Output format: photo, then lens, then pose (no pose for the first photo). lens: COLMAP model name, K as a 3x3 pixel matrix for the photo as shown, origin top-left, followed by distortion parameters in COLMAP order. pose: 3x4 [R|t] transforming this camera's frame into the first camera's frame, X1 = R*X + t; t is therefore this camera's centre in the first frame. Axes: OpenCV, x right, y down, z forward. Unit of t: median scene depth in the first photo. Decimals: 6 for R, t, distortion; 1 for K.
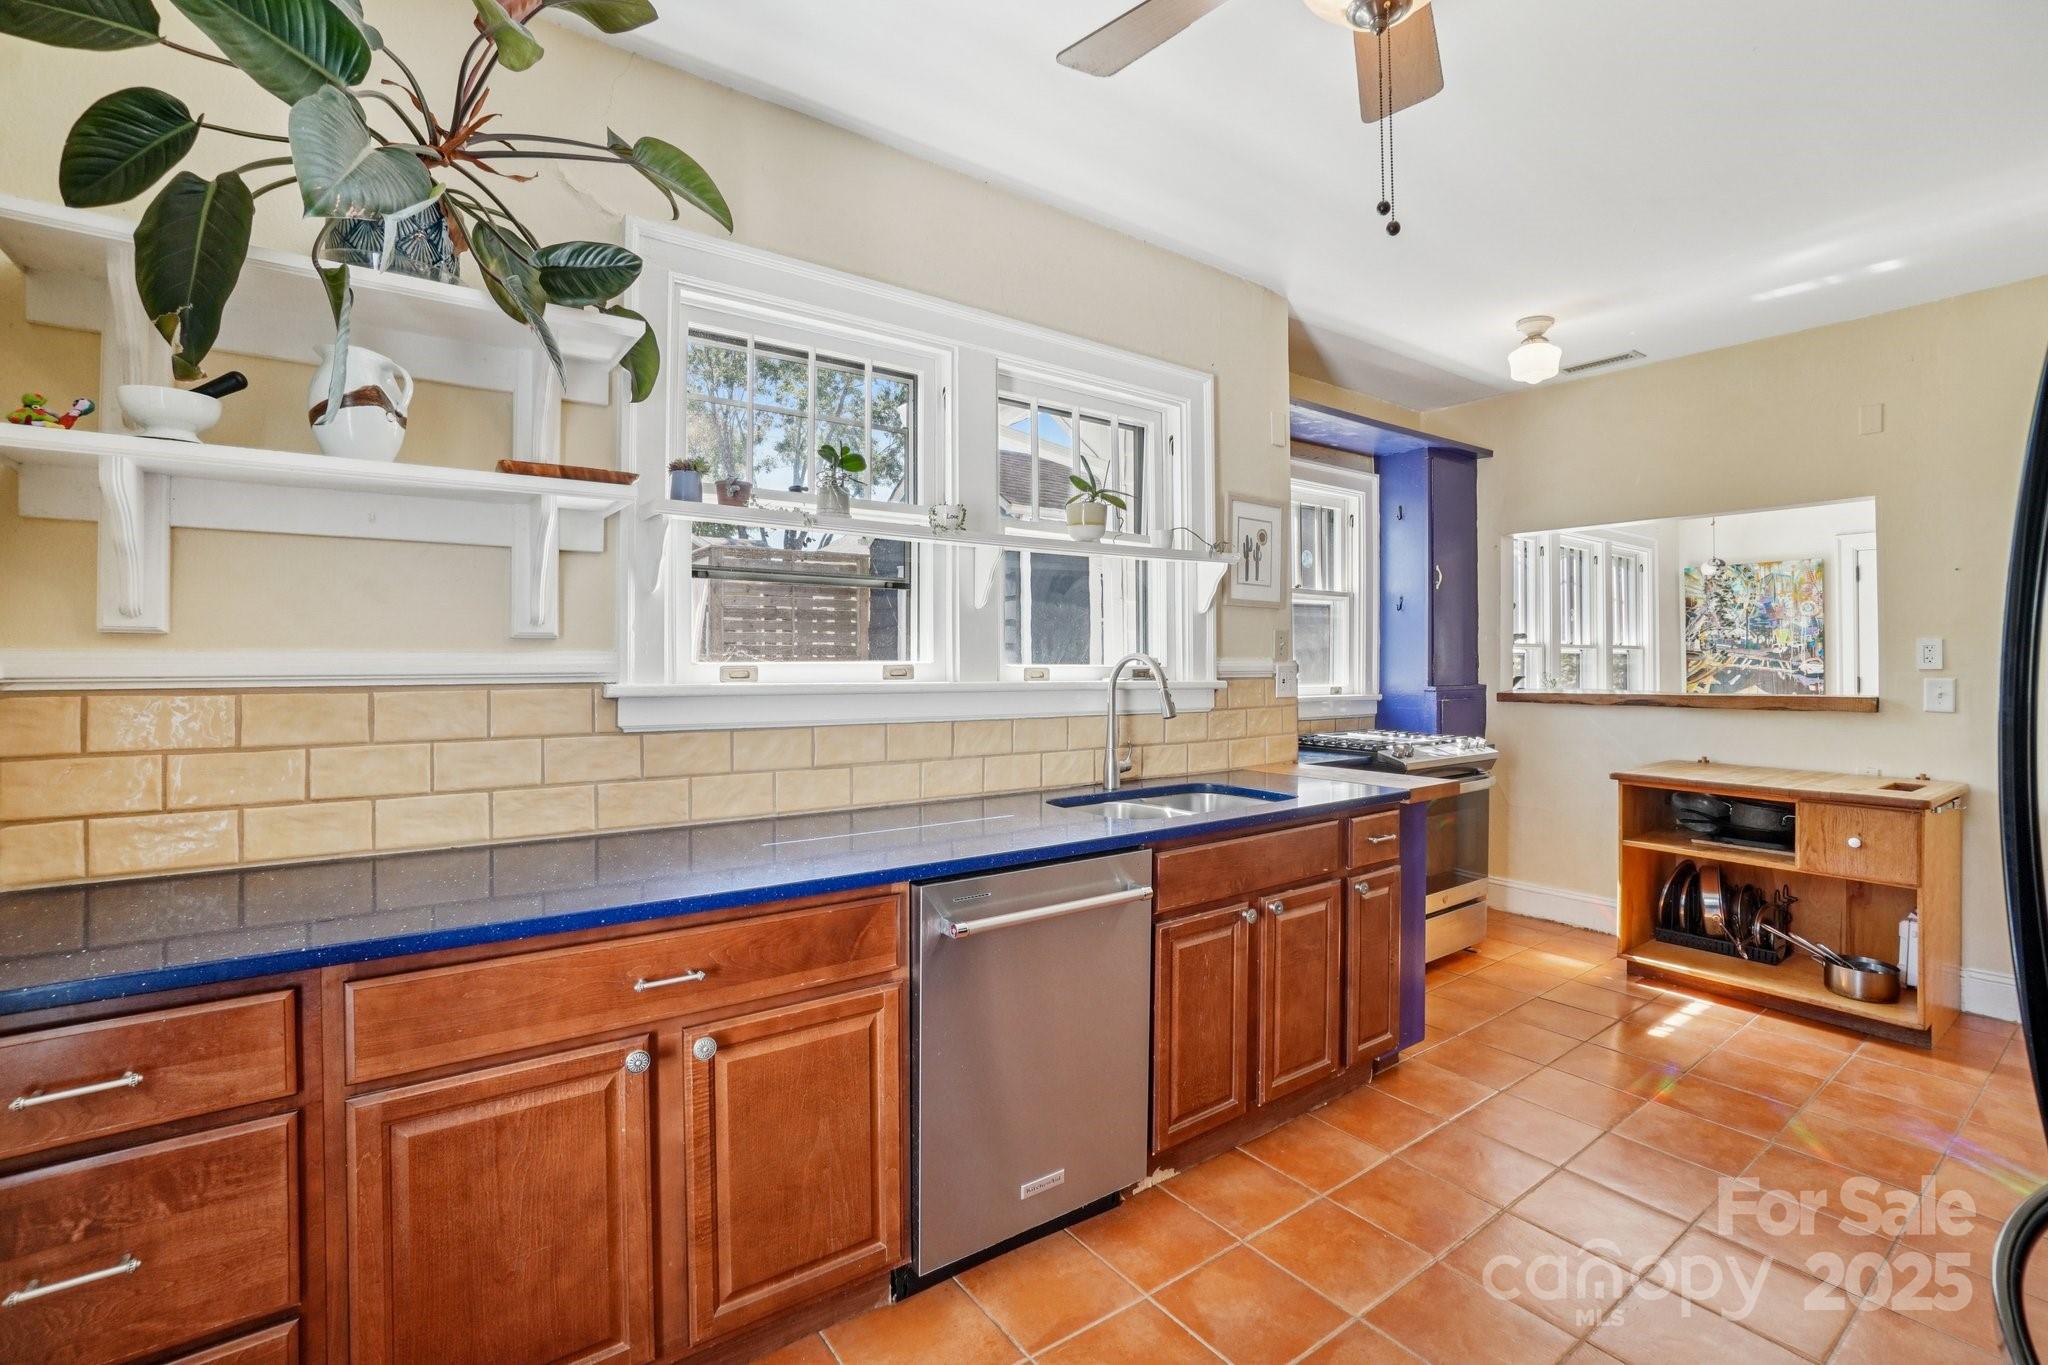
lens RADIAL K [[889.8, 0, 1019.4], [0, 889.8, 662.7], [0, 0, 1]] dist [-0.048716, 0.006876]
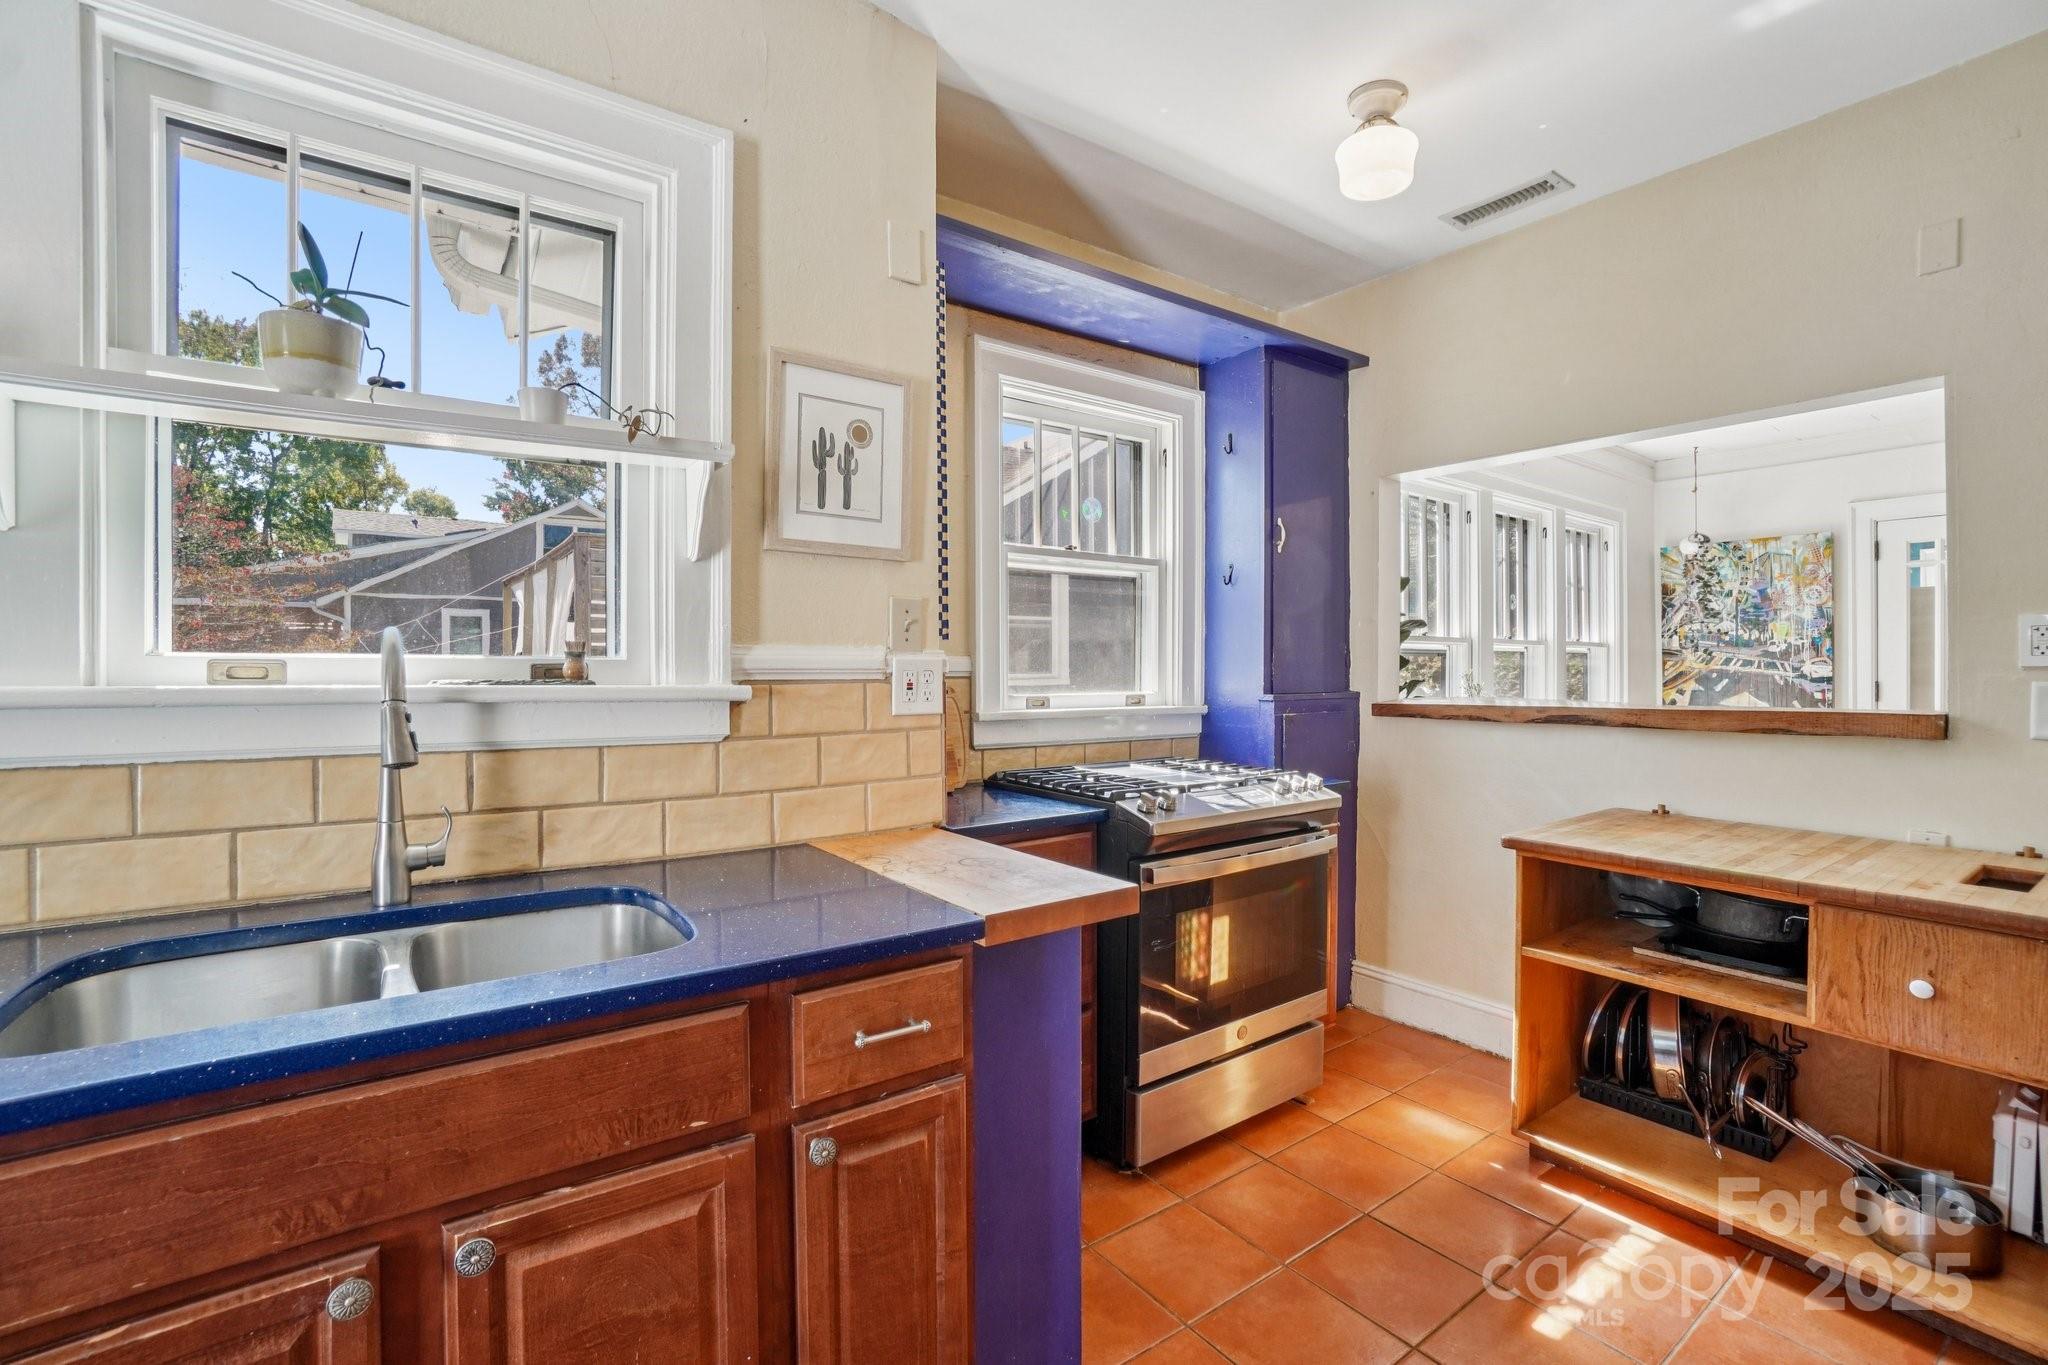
lens RADIAL K [[889.8, 0, 1017.1], [0, 889.8, 678.6], [0, 0, 1]] dist [-0.048716, 0.006876]
pose [[0.999997, -0.000263, 0.002573, 0.313152], [0.000234, 0.999938, 0.011135, 0.008038], [-0.002576, -0.011134, 0.999935, 0.360960]]
